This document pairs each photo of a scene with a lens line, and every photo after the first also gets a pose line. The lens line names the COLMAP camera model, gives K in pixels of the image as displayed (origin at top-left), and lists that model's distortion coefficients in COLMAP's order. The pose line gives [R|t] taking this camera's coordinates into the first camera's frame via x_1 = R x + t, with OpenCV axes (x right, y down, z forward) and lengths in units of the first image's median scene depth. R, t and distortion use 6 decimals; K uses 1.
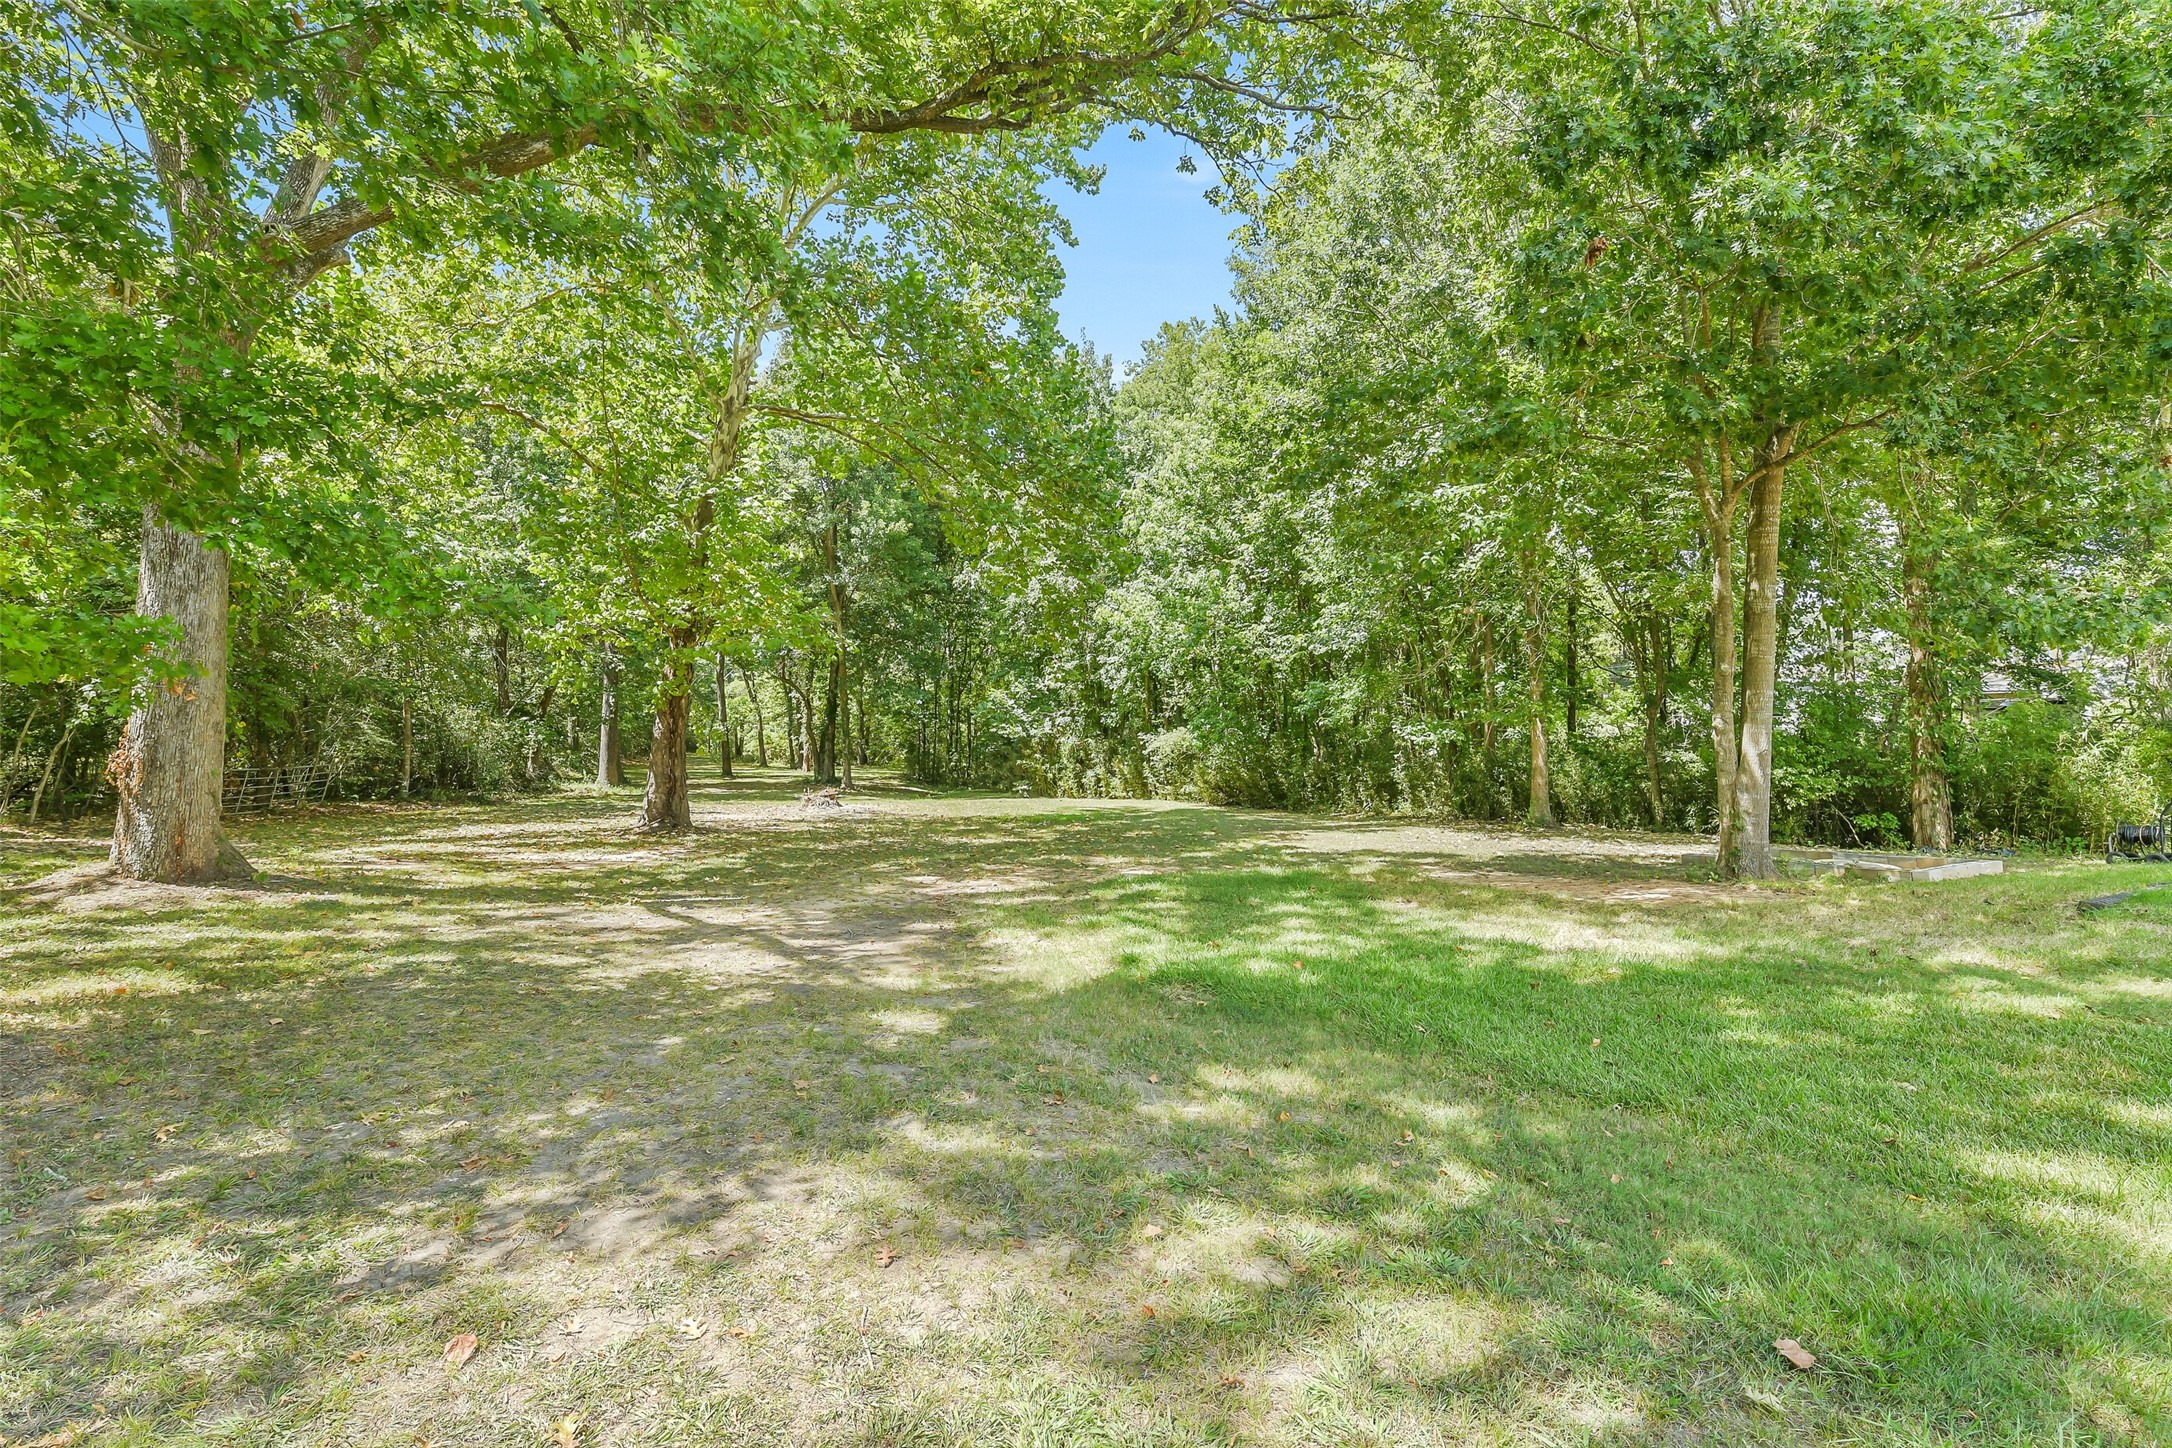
lens RADIAL K [[932.5, 0, 1087.3], [0, 932.5, 728.1], [0, 0, 1]] dist [-0.010713, -0.001851]
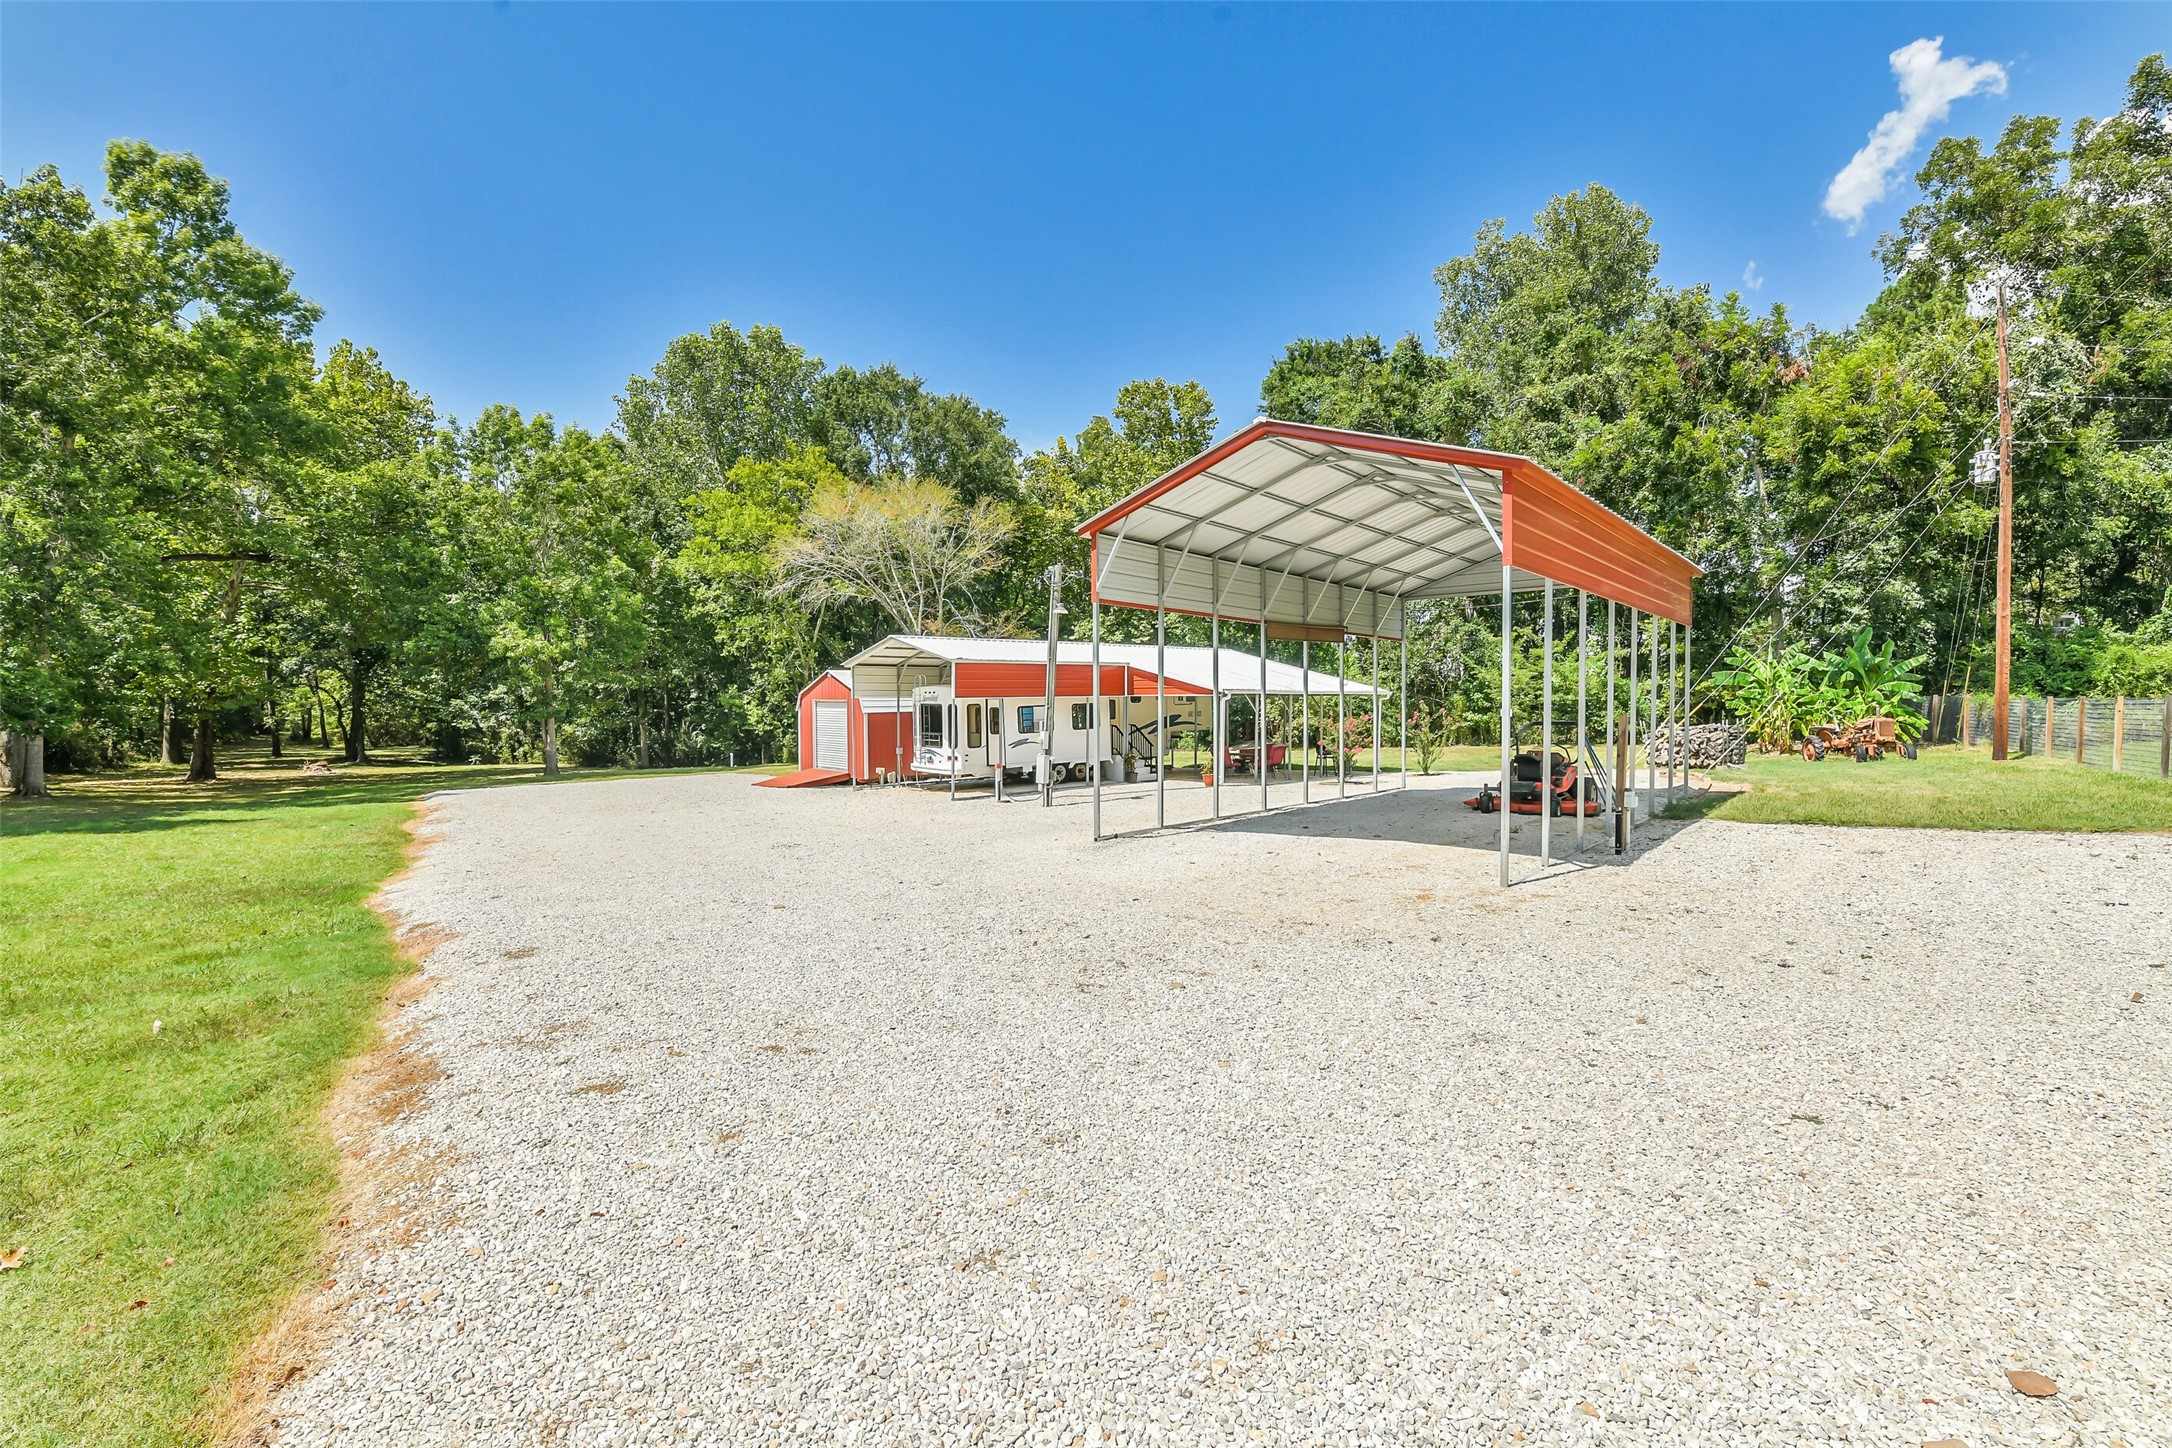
lens RADIAL K [[932.5, 0, 1086.2], [0, 932.5, 720.9], [0, 0, 1]] dist [-0.010713, -0.001851]
pose [[0.953831, -0.009374, 0.300197, 0.475300], [0.001789, 0.999672, 0.025532, -0.043737], [-0.300338, -0.023816, 0.953535, -0.910267]]
